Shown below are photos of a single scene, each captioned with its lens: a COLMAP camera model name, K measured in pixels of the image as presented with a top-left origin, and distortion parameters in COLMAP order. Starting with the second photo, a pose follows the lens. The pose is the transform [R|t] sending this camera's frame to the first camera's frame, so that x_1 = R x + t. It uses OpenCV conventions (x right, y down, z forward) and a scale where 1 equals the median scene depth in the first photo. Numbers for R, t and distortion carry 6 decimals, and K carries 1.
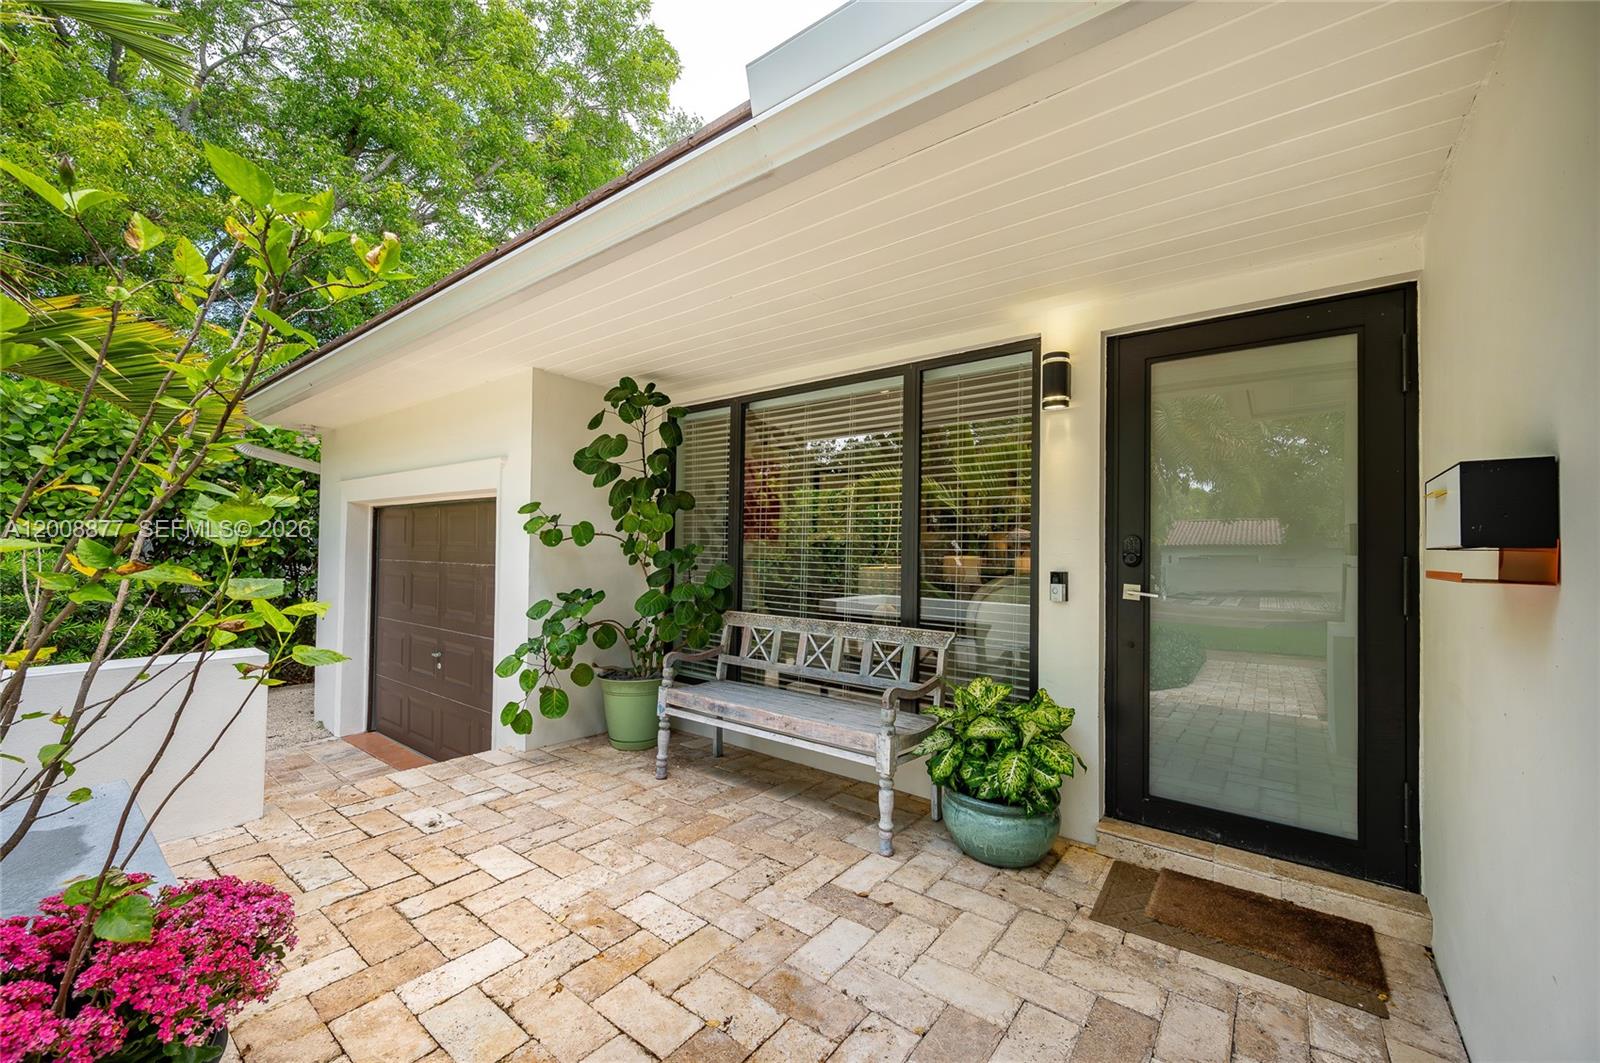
lens RADIAL K [[632.0, 0, 782.9], [0, 632.0, 539.8], [0, 0, 1]] dist [-0.000923, 0.000003]
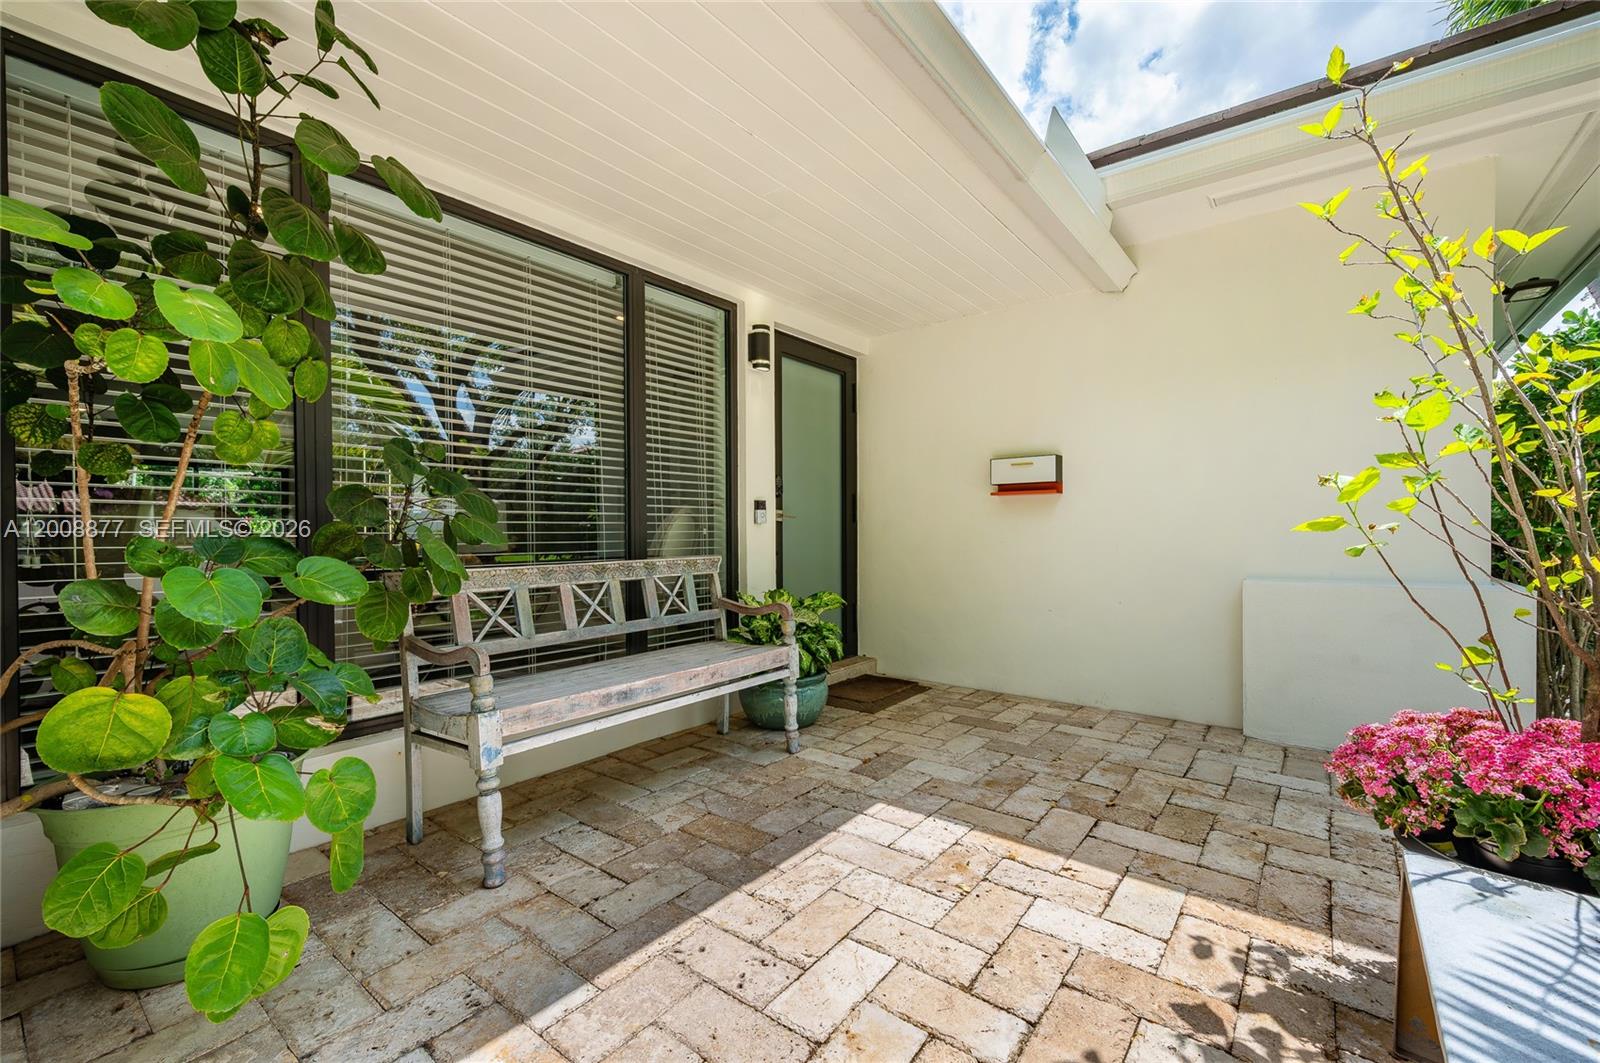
lens RADIAL K [[684.9, 0, 800.0], [0, 684.9, 531.5], [0, 0, 1]] dist [0.000854, 0.000078]
pose [[-0.017933, -0.021812, 0.999601, -1.036357], [-0.016988, 0.999624, 0.021508, 0.091494], [-0.999695, -0.016596, -0.018297, 1.034742]]
